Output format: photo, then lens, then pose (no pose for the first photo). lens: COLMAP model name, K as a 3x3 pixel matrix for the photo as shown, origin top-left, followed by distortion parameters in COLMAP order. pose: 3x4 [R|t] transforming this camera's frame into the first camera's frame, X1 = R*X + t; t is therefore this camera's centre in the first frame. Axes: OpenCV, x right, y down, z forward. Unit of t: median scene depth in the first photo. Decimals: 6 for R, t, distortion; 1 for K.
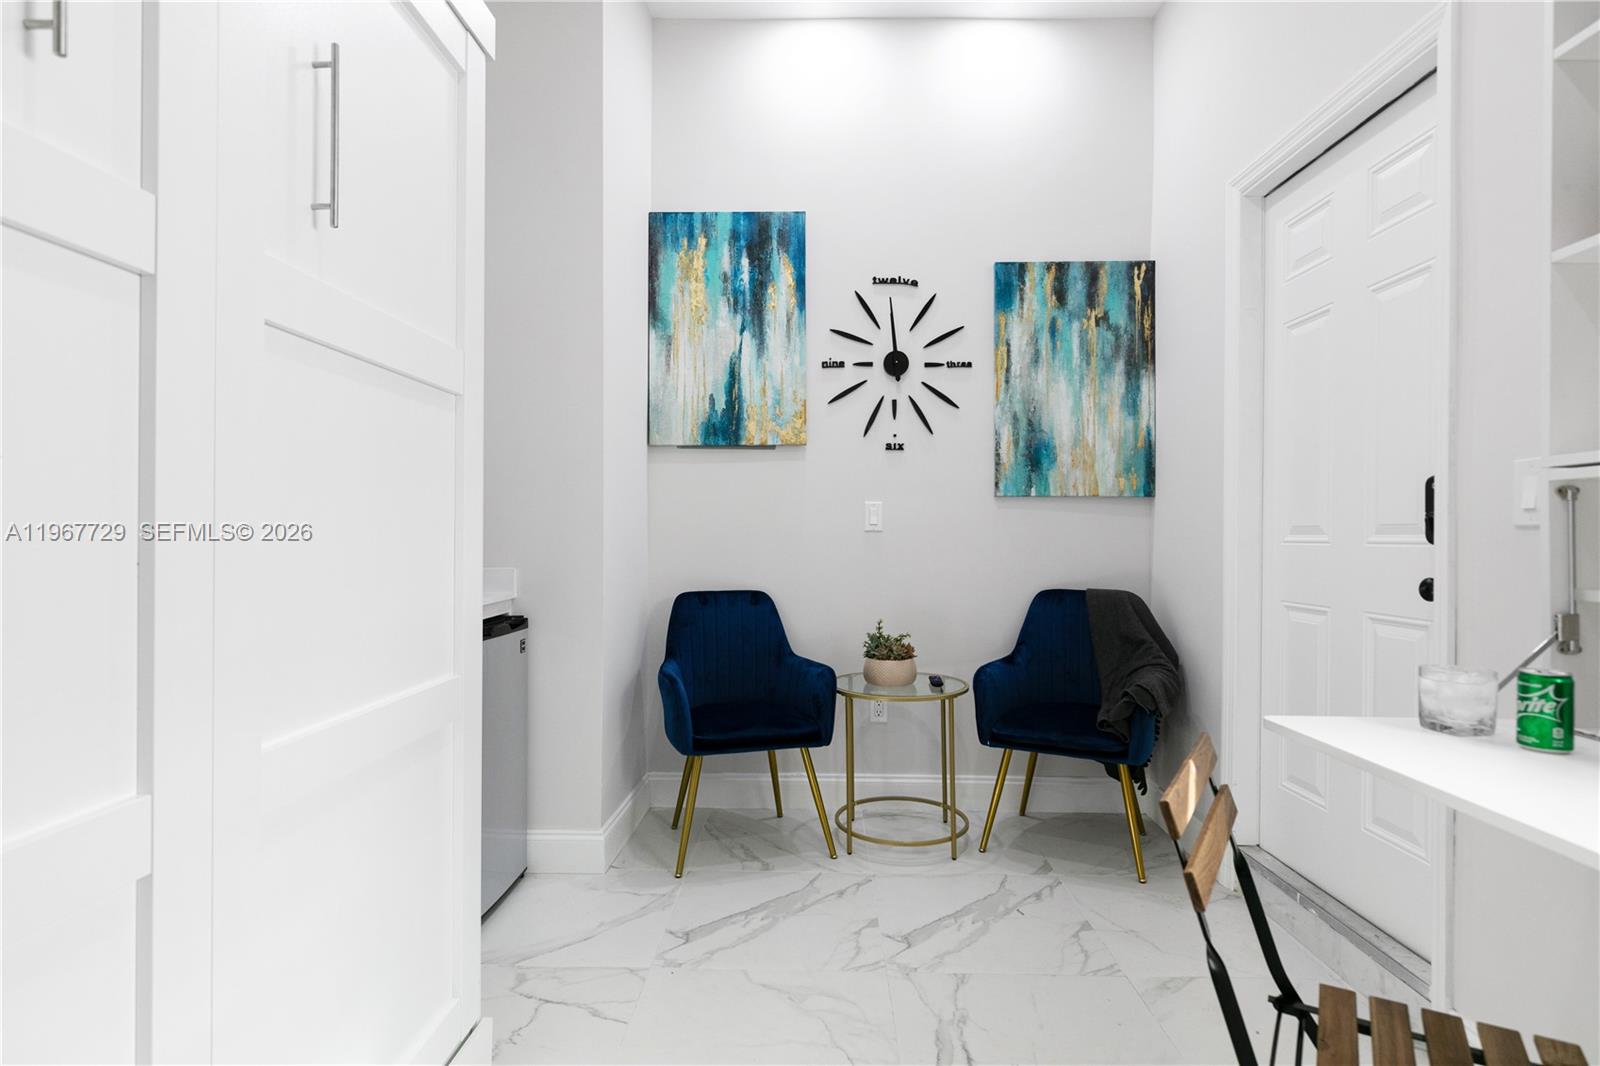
lens RADIAL K [[851.5, 0, 806.1], [0, 851.5, 529.3], [0, 0, 1]] dist [-0.001003, -0.000747]
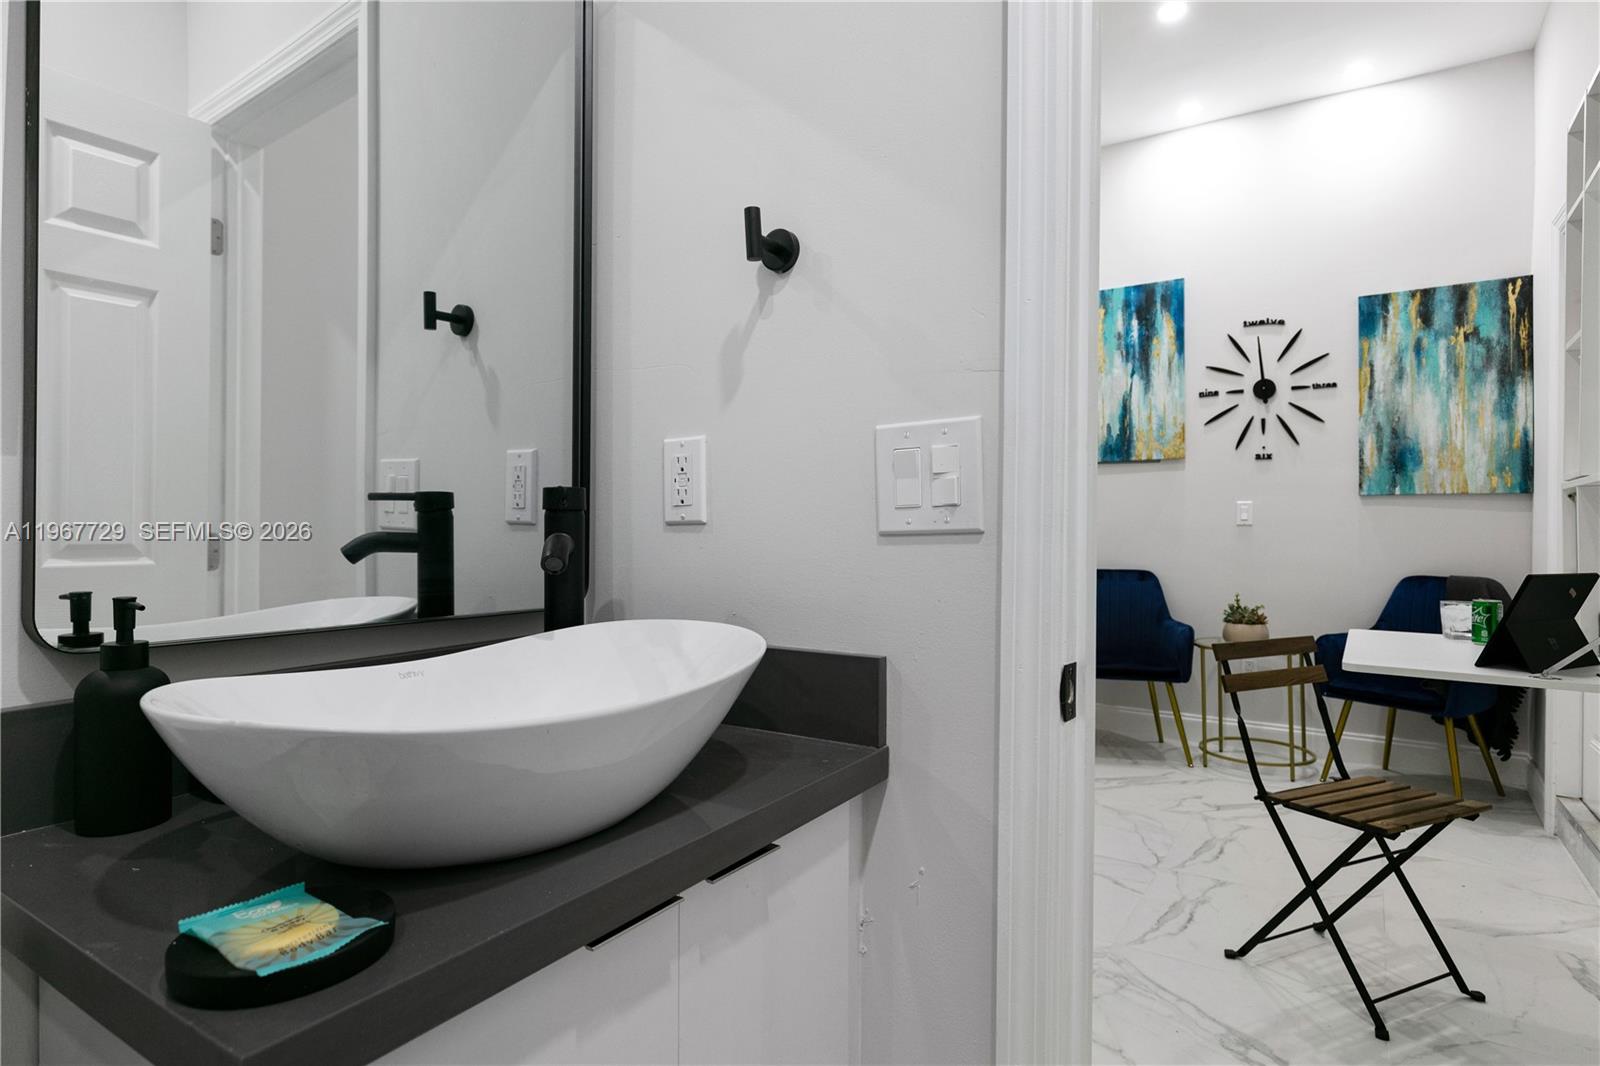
lens RADIAL K [[893.3, 0, 789.9], [0, 893.3, 525.7], [0, 0, 1]] dist [0.005962, -0.001272]
pose [[0.843496, -0.001157, -0.537135, 0.224321], [-0.000143, 0.999997, -0.002379, 0.006327], [0.537136, 0.002083, 0.843493, -0.467708]]
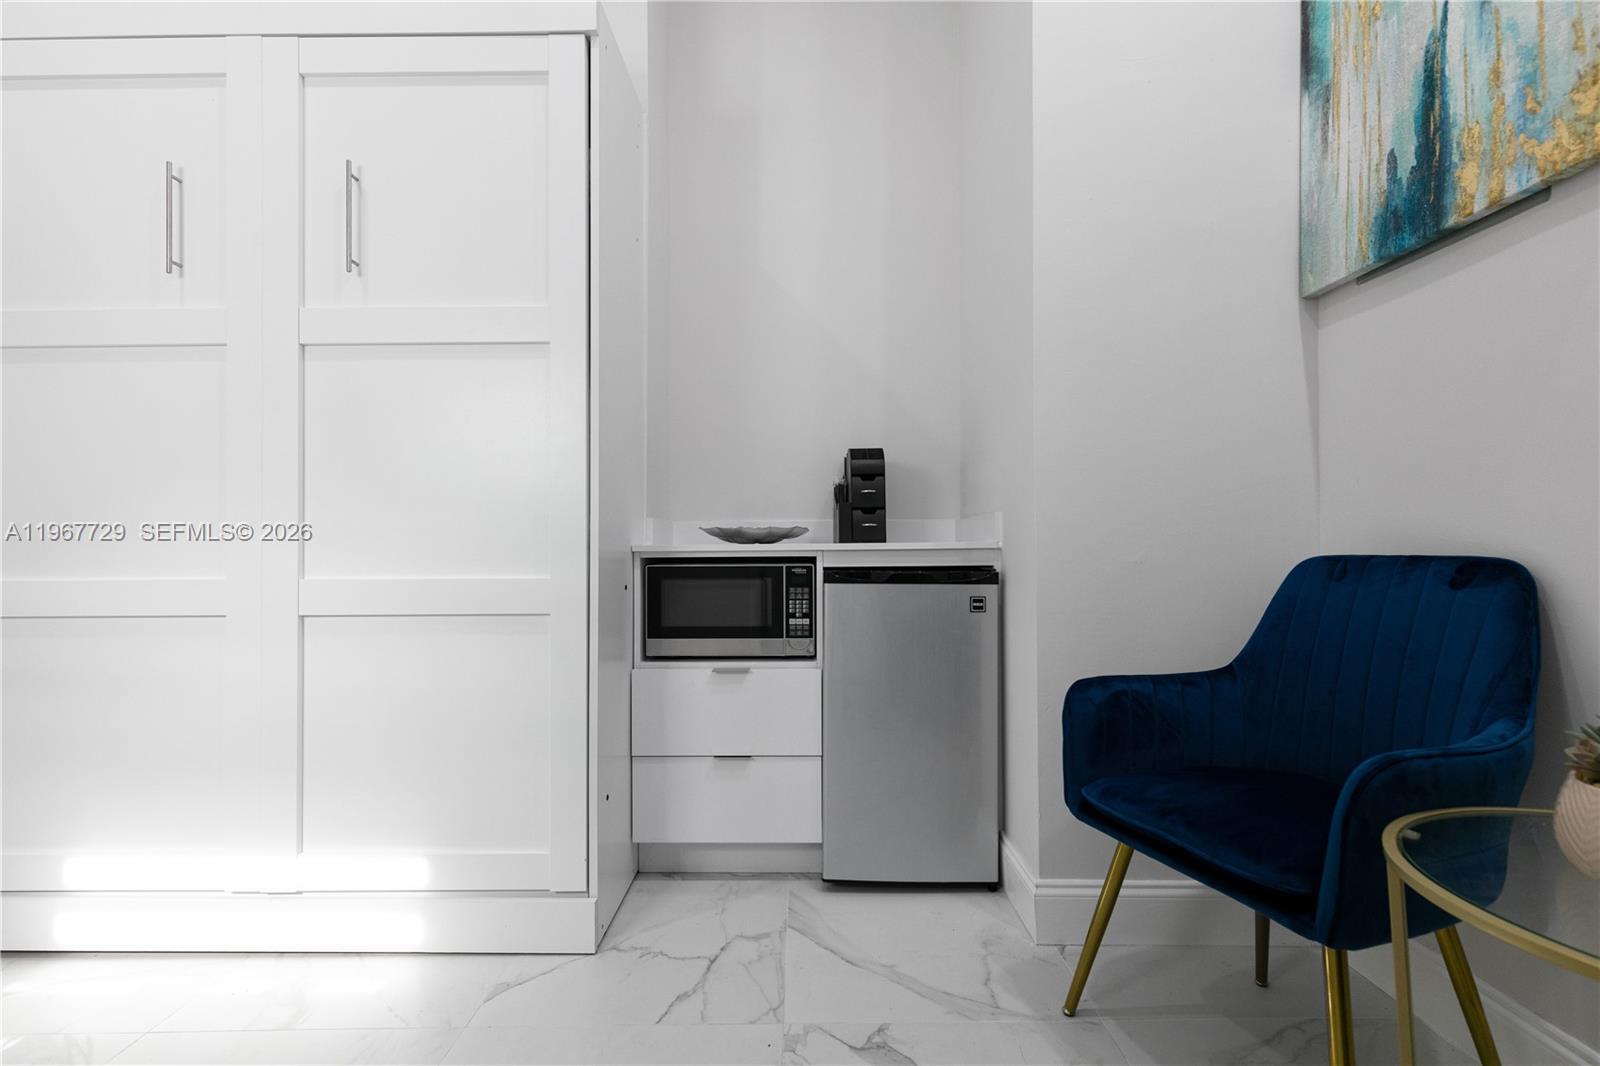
lens RADIAL K [[737.8, 0, 795.3], [0, 737.8, 538.2], [0, 0, 1]] dist [0.007323, -0.003493]
pose [[0.006889, -0.015719, -0.999853, 0.304276], [0.001090, 0.999876, -0.015712, 0.068010], [0.999976, -0.000982, 0.006905, 0.658689]]
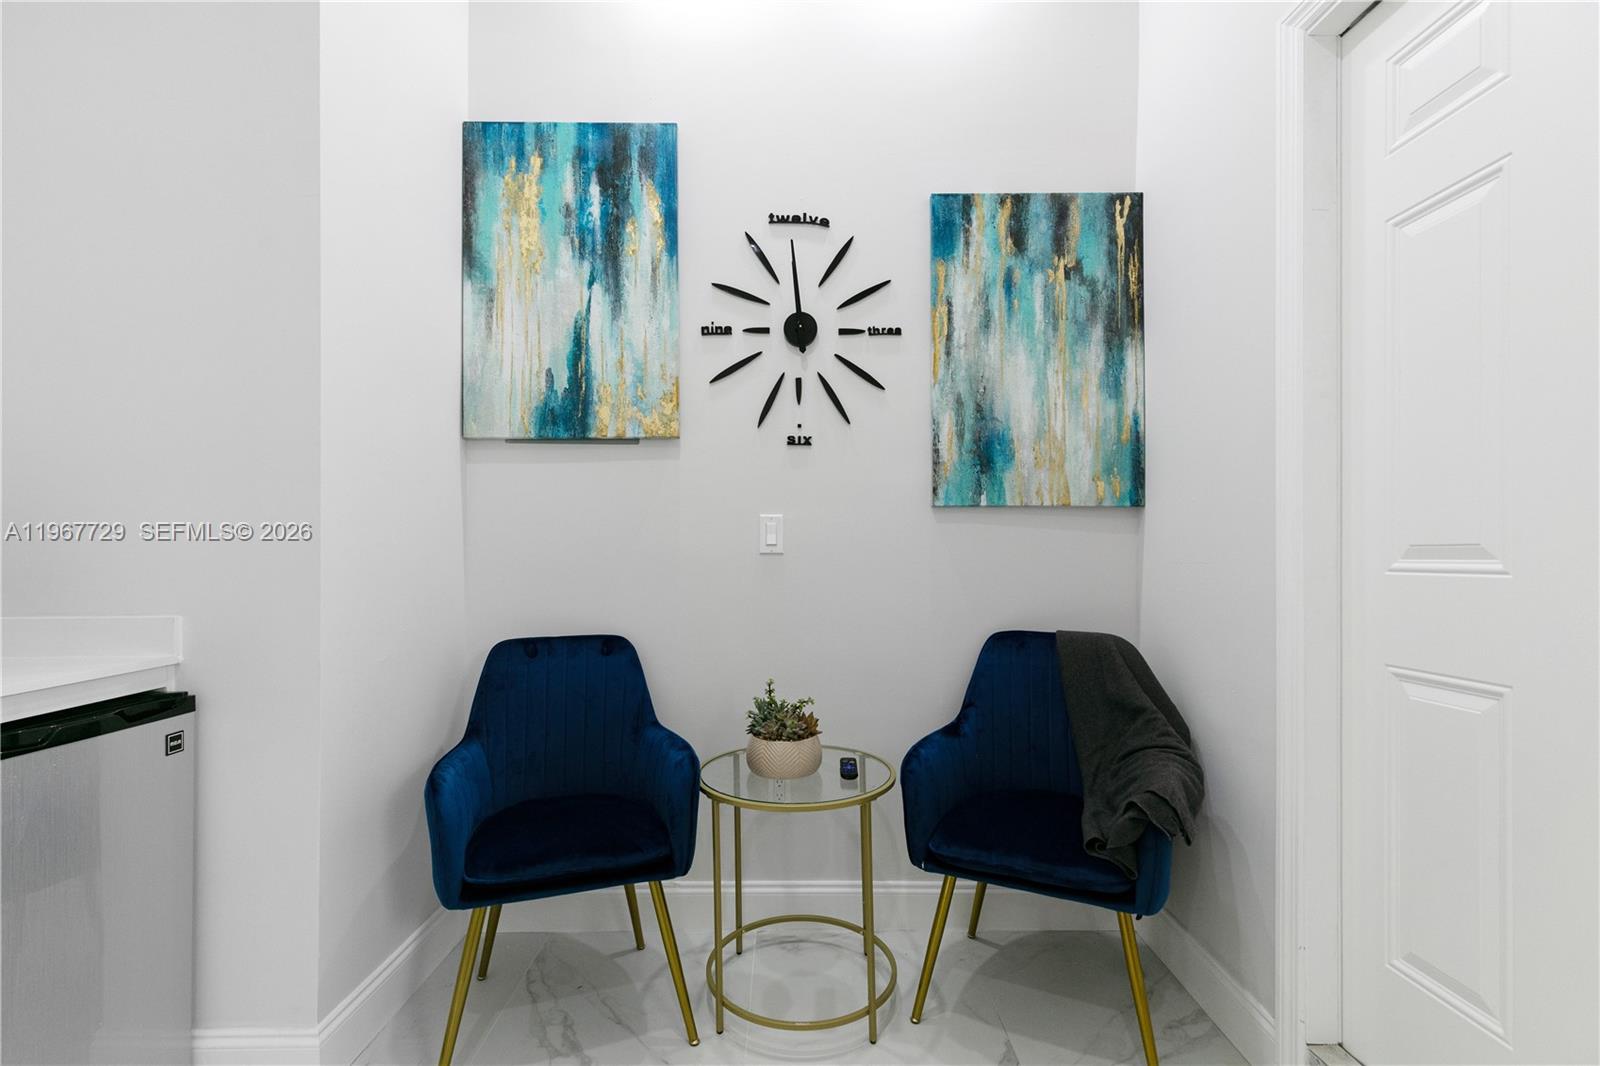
lens RADIAL K [[737.8, 0, 802.5], [0, 737.8, 542.3], [0, 0, 1]] dist [0.007323, -0.003493]
pose [[0.999544, -0.004012, 0.029915, 0.088221], [0.004275, 0.999953, -0.008725, -0.002154], [-0.029879, 0.008849, 0.999514, 0.357168]]
